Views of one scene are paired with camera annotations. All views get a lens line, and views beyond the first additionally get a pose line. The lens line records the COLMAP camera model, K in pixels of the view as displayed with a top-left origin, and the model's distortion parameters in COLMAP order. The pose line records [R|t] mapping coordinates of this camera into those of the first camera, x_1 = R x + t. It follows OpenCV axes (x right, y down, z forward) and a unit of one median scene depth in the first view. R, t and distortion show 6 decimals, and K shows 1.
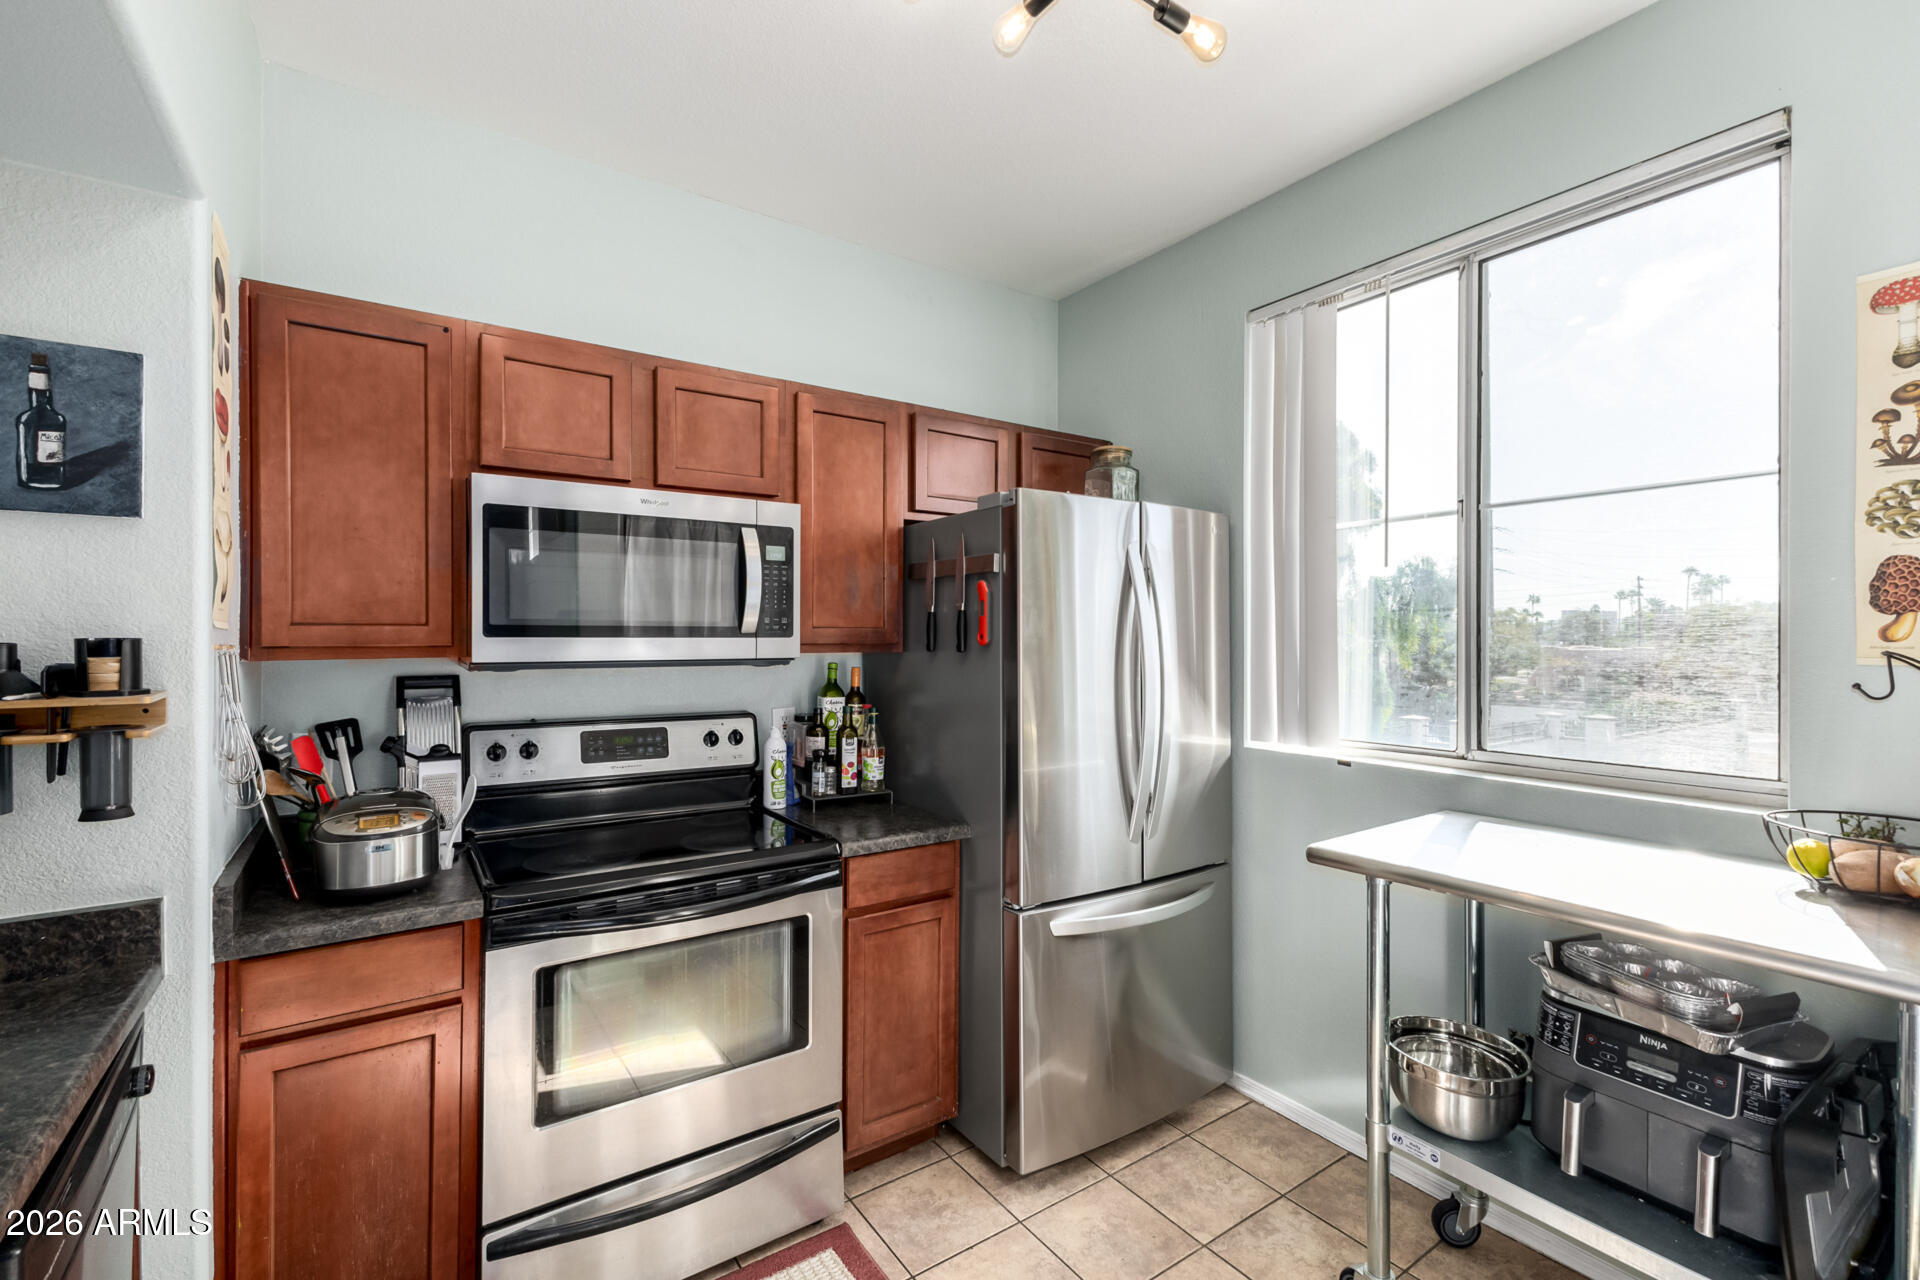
lens RADIAL K [[832.2, 0, 961.7], [0, 832.2, 638.6], [0, 0, 1]] dist [0.012968, -0.002232]
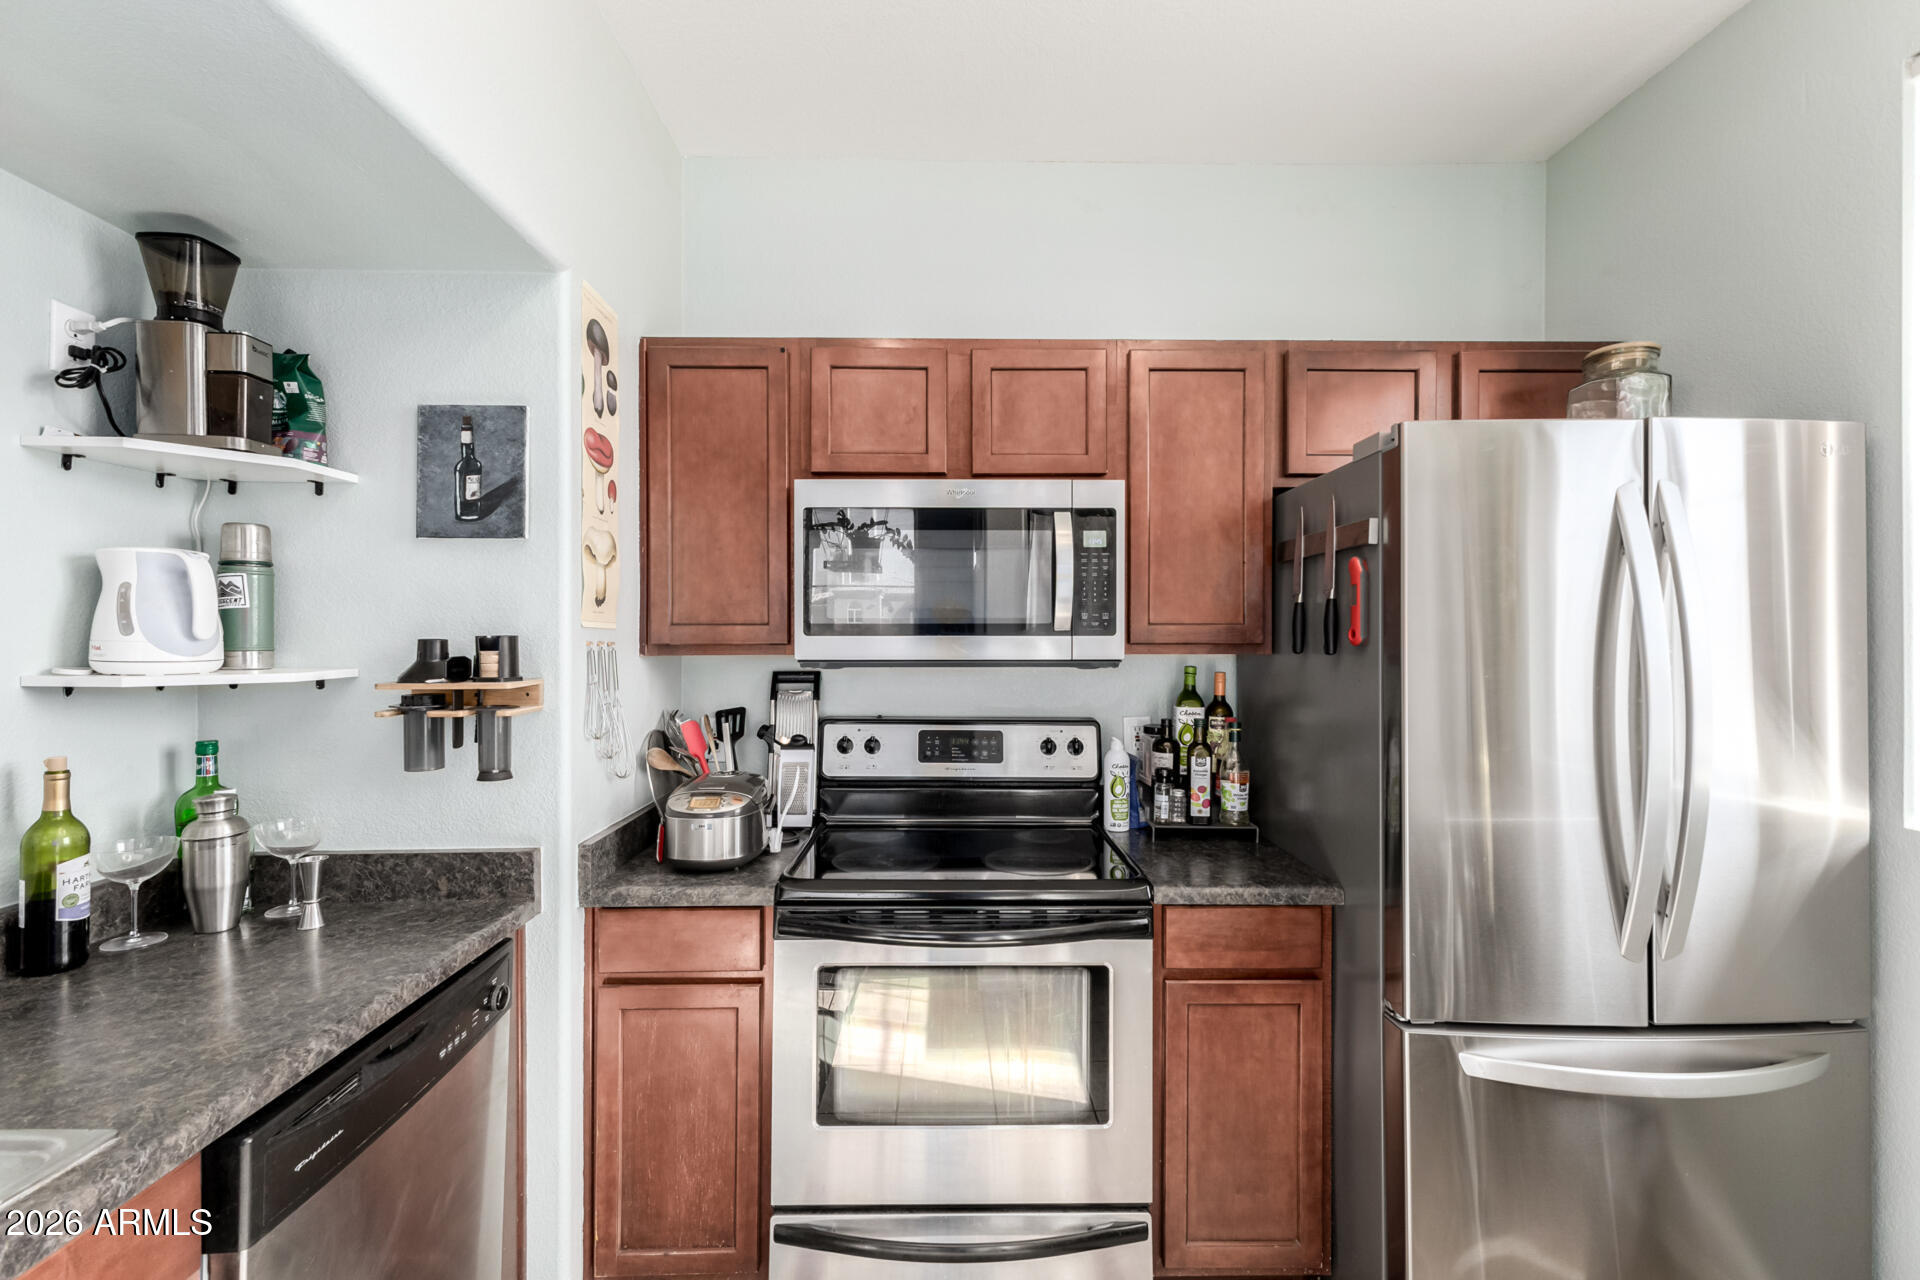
lens RADIAL K [[832.2, 0, 959.1], [0, 832.2, 638.9], [0, 0, 1]] dist [0.012968, -0.002232]
pose [[0.832980, -0.000948, -0.553303, 0.147214], [-0.000325, 0.999998, -0.002202, 0.004201], [0.553303, 0.002014, 0.832977, 0.207327]]
